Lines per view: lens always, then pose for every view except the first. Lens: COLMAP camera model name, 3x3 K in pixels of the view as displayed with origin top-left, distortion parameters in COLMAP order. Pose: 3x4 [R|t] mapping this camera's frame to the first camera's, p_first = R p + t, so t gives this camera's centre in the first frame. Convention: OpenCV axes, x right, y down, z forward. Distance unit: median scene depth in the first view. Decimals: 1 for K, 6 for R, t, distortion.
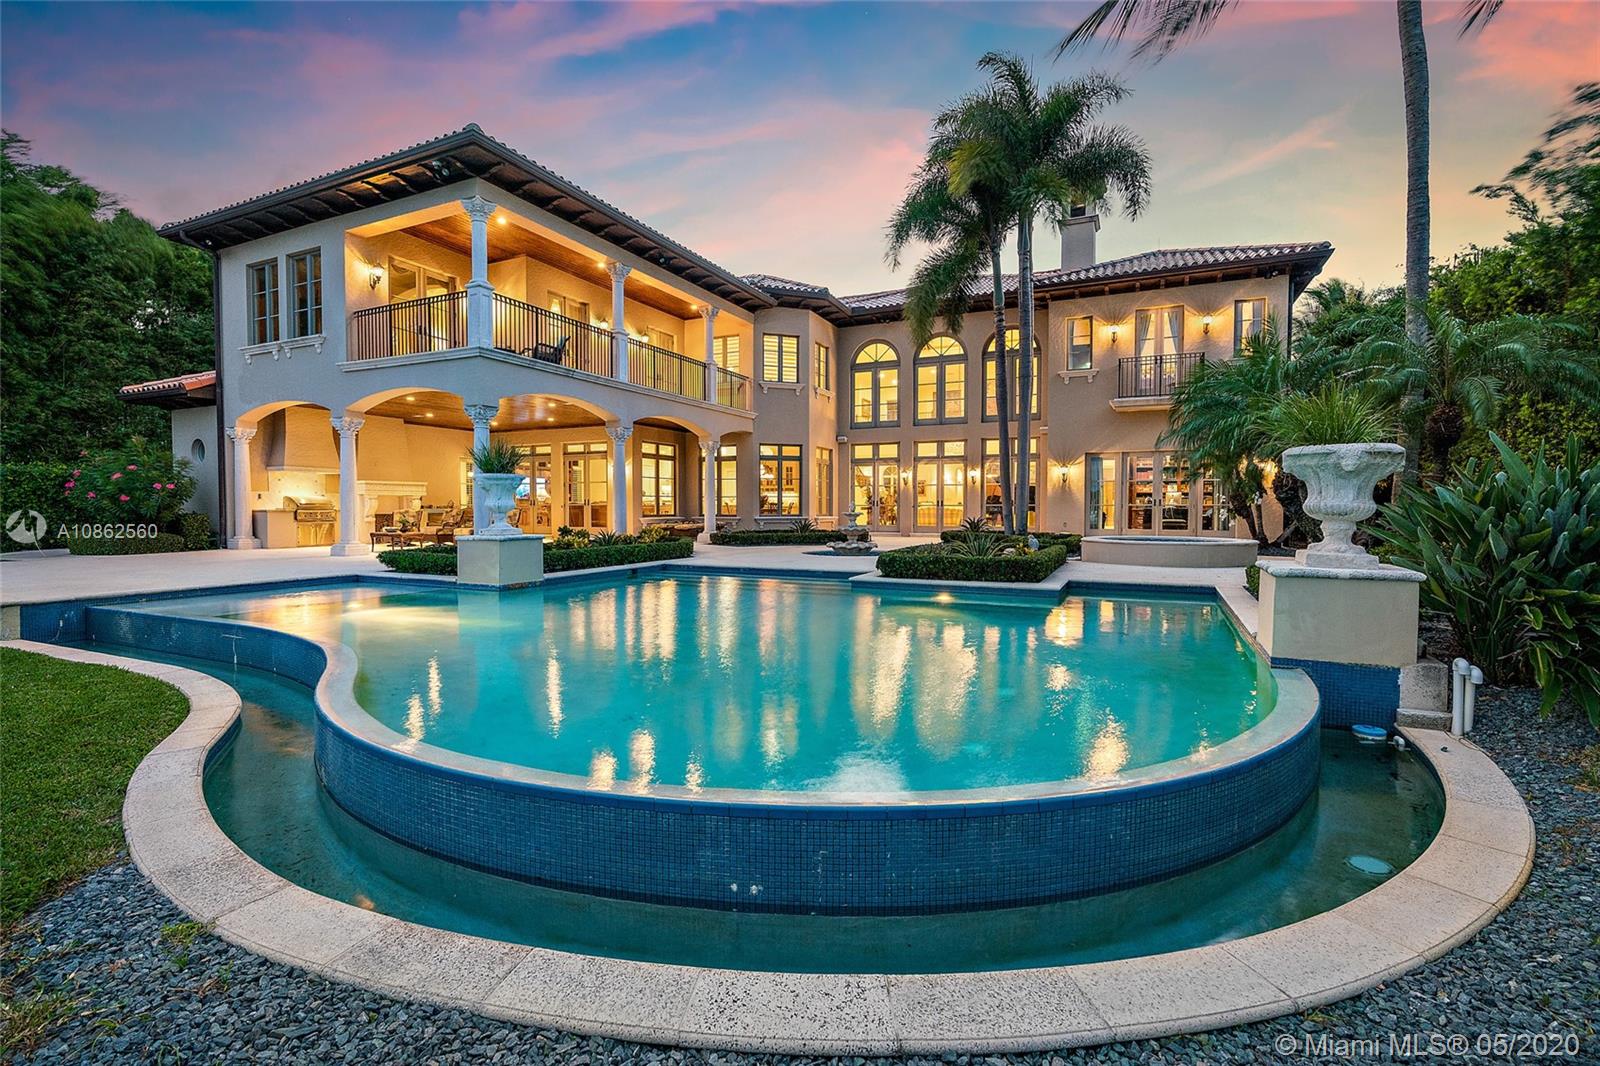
lens RADIAL K [[731.1, 0, 800.0], [0, 731.1, 533.0], [0, 0, 1]] dist [-0.011222, 0.000206]
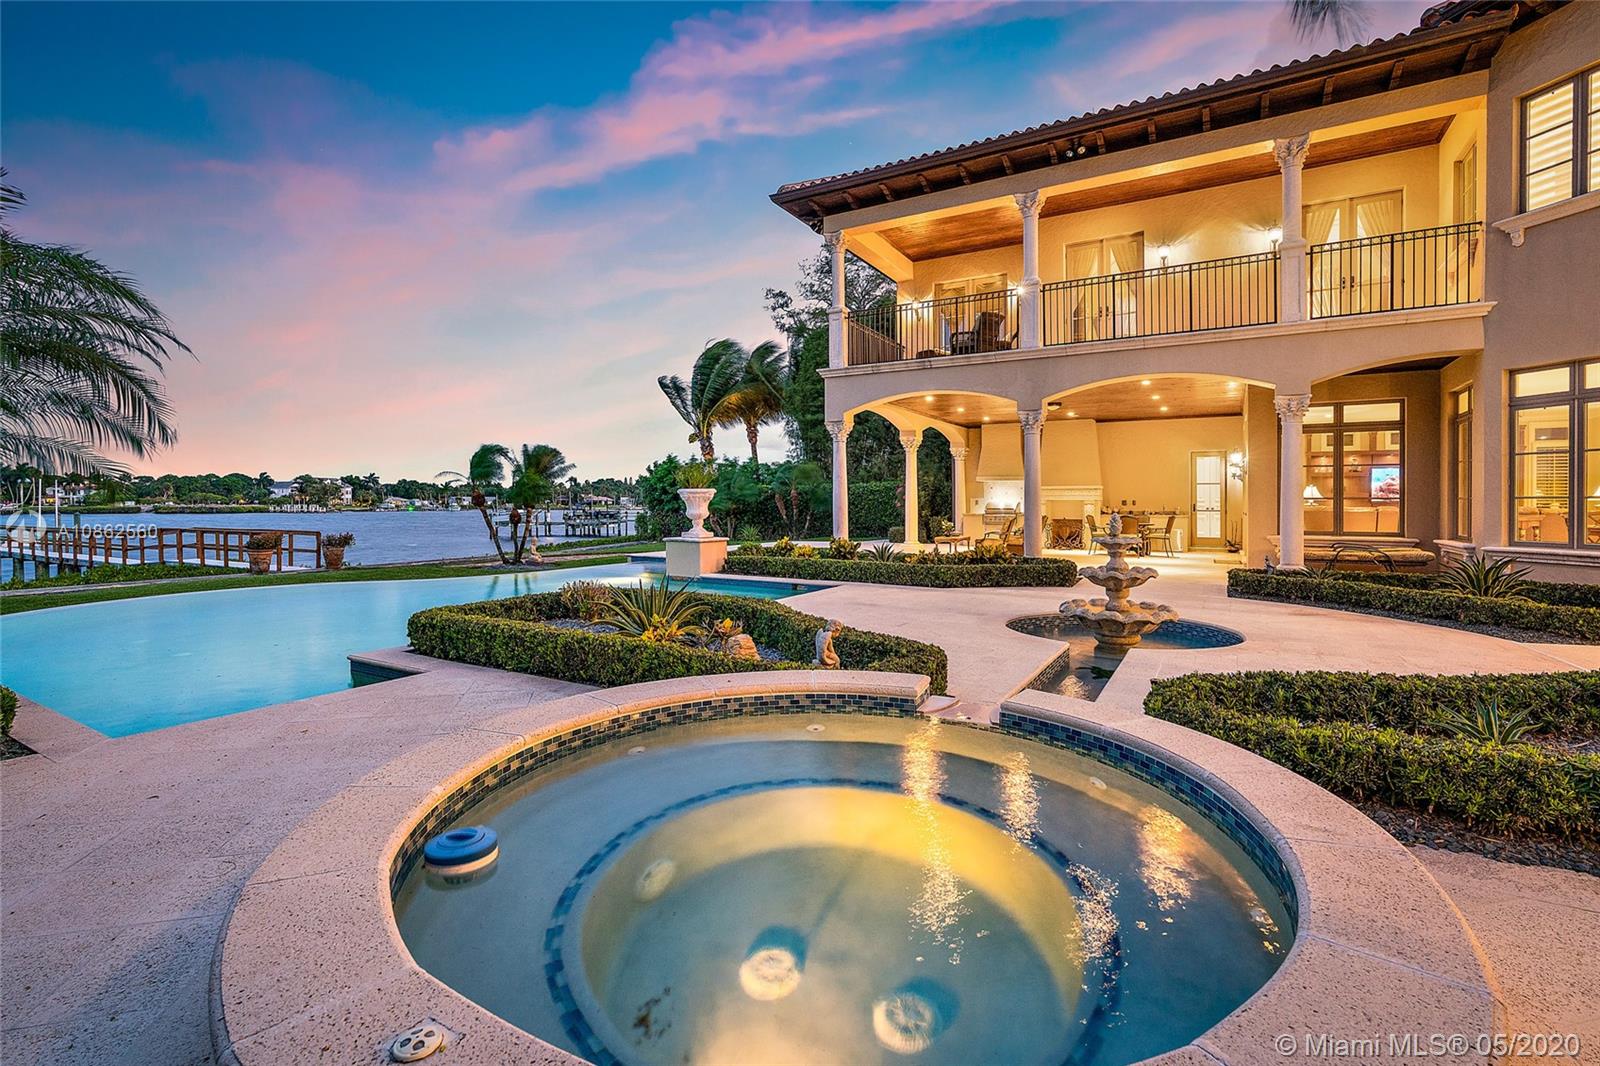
lens RADIAL K [[731.1, 0, 800.0], [0, 731.1, 533.0], [0, 0, 1]] dist [-0.011222, 0.000206]
pose [[-0.086630, 0.042548, -0.995332, 0.417022], [-0.027366, 0.998609, 0.045070, -0.038952], [0.995865, 0.031143, -0.085345, 0.668839]]
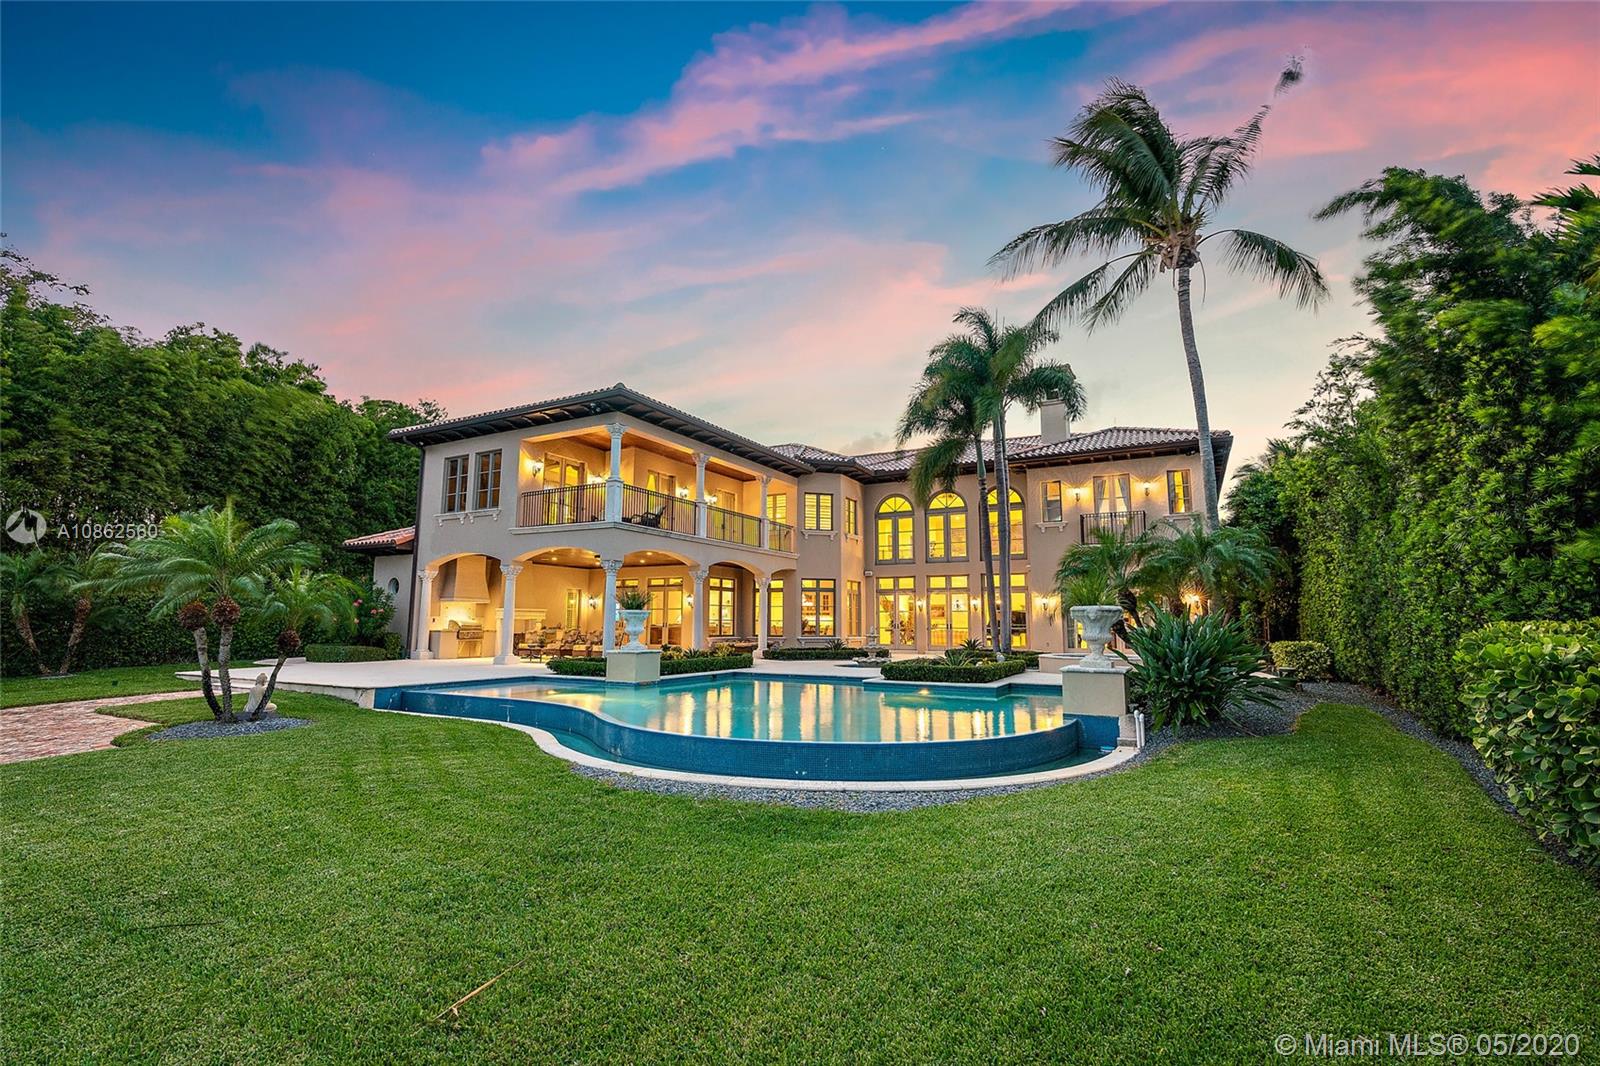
lens RADIAL K [[731.1, 0, 800.0], [0, 731.1, 533.0], [0, 0, 1]] dist [-0.011222, 0.000206]
pose [[0.998527, -0.003028, -0.054177, 0.011127], [-0.005676, 0.987135, -0.159790, 0.001992], [0.053964, 0.159862, 0.985663, -0.270530]]
